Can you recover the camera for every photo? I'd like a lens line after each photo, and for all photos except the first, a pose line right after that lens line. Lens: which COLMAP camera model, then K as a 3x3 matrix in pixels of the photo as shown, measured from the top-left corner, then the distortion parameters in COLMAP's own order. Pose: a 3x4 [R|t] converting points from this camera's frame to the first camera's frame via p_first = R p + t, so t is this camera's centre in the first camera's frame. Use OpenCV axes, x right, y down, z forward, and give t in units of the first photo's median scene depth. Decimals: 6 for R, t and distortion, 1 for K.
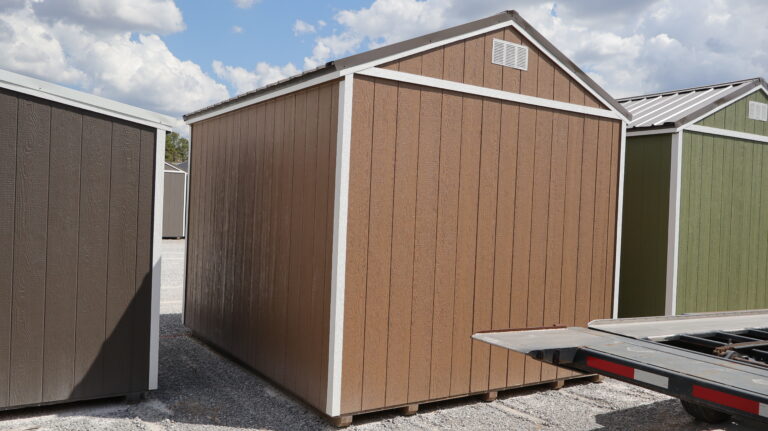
lens RADIAL K [[639.1, 0, 384.0], [0, 639.1, 215.5], [0, 0, 1]] dist [-0.002329, -0.001898]
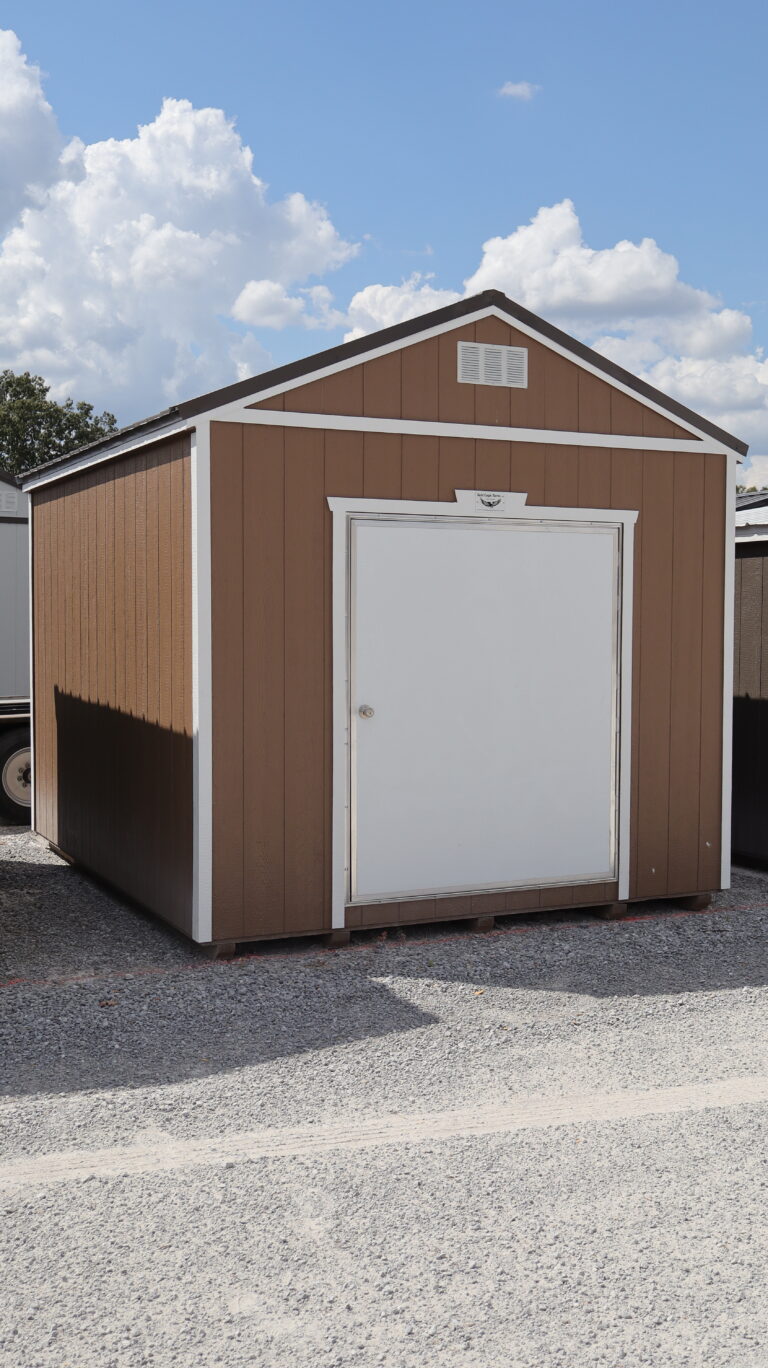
lens RADIAL K [[1393.4, 0, 384.0], [0, 1393.4, 684.0], [0, 0, 1]] dist [0.005843, 0.012182]
pose [[0.991826, -0.038687, -0.121590, 0.251995], [0.041703, 0.998880, 0.022358, 0.018142], [0.120589, -0.027246, 0.992329, -0.345721]]
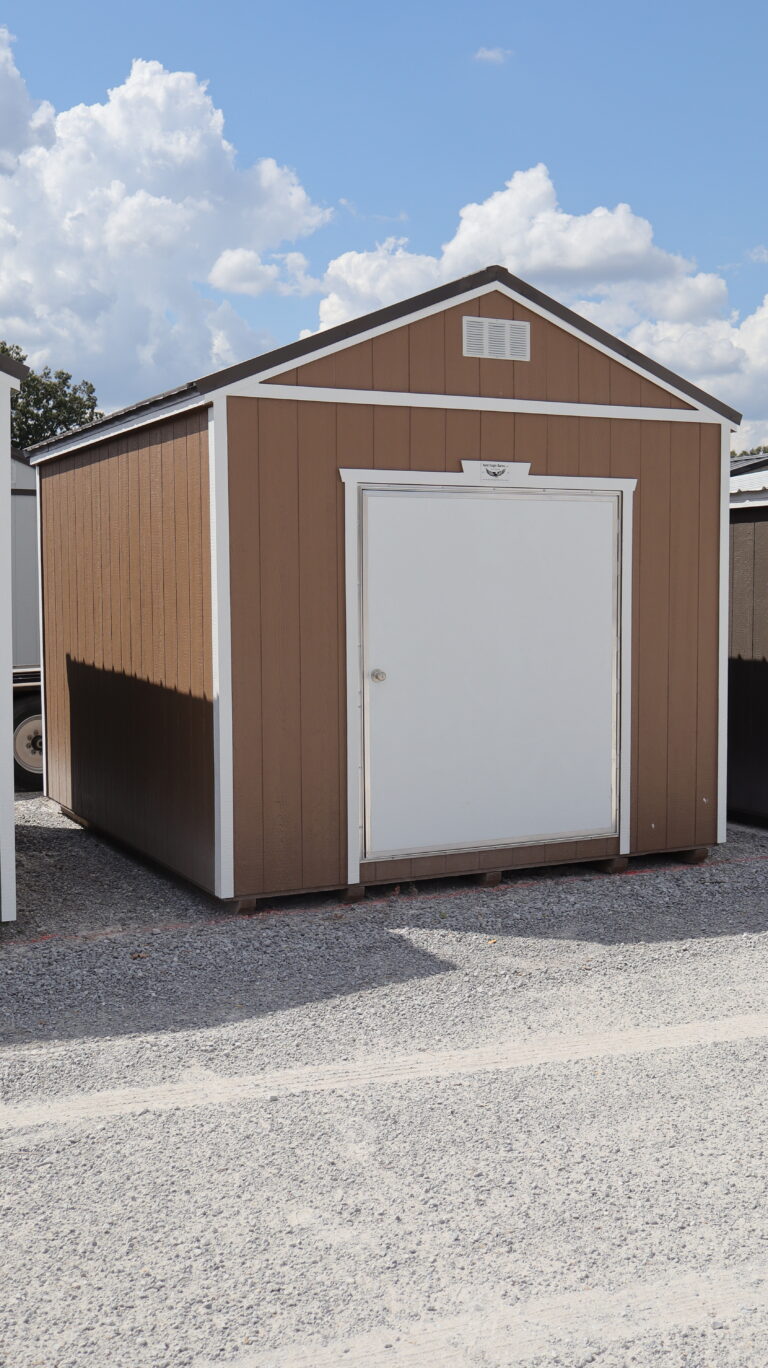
lens RADIAL K [[1393.4, 0, 384.0], [0, 1393.4, 684.0], [0, 0, 1]] dist [0.005843, 0.012182]
pose [[0.993054, -0.046045, -0.108275, 0.227365], [0.051269, 0.997627, 0.045965, 0.018678], [0.105902, -0.051197, 0.993058, -0.399891]]
